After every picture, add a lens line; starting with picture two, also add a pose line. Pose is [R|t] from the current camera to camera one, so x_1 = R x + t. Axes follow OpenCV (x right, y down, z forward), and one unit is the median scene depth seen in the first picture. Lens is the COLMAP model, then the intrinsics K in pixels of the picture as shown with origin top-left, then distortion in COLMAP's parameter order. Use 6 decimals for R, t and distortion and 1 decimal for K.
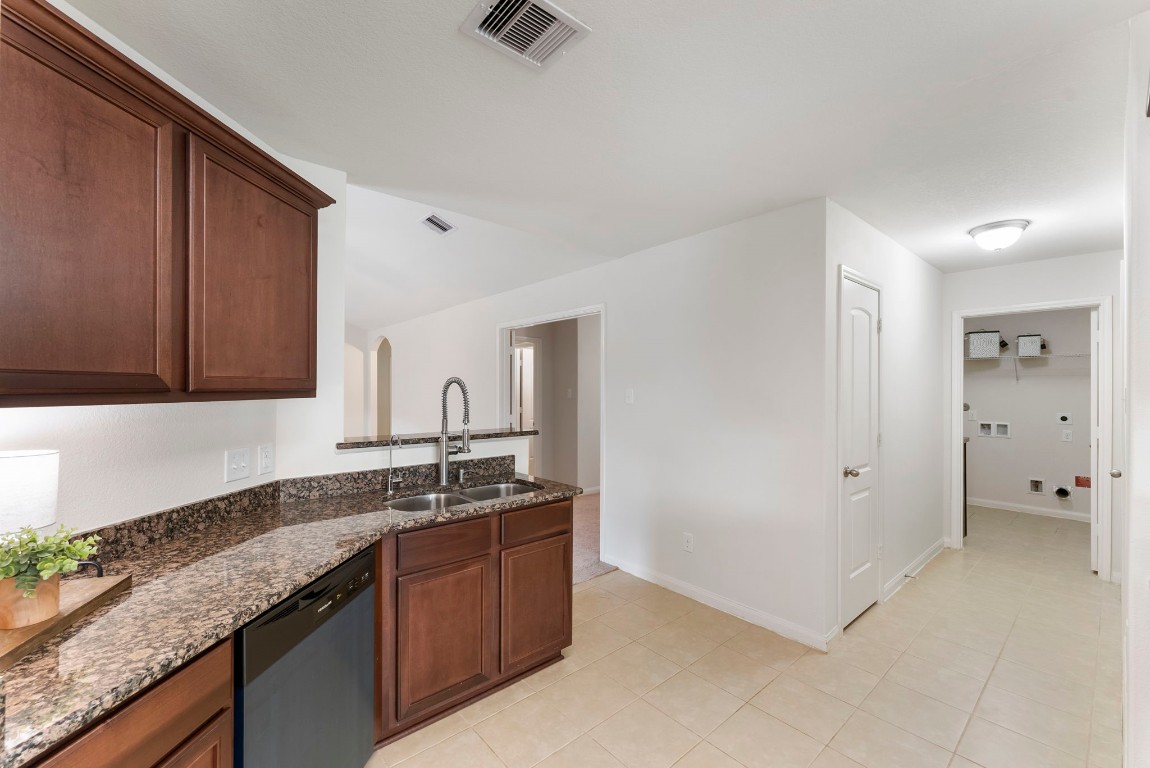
lens RADIAL K [[470.5, 0, 575.0], [0, 470.5, 384.0], [0, 0, 1]] dist [-0.000903, 0.000121]
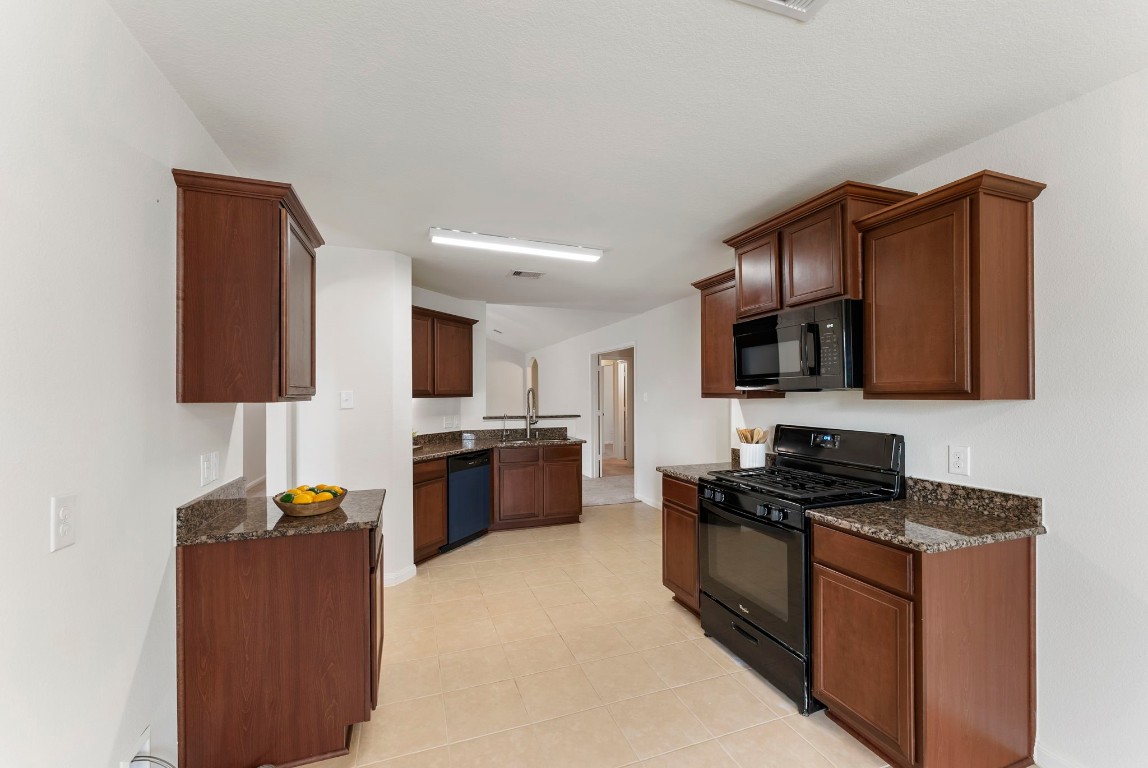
lens RADIAL K [[469.7, 0, 574.0], [0, 469.7, 384.0], [0, 0, 1]] dist [-0.000903, 0.000121]
pose [[0.934724, -0.013193, -0.355130, 0.701159], [0.009815, 0.999888, -0.011313, -0.008067], [0.355239, 0.007089, 0.934749, -0.963921]]
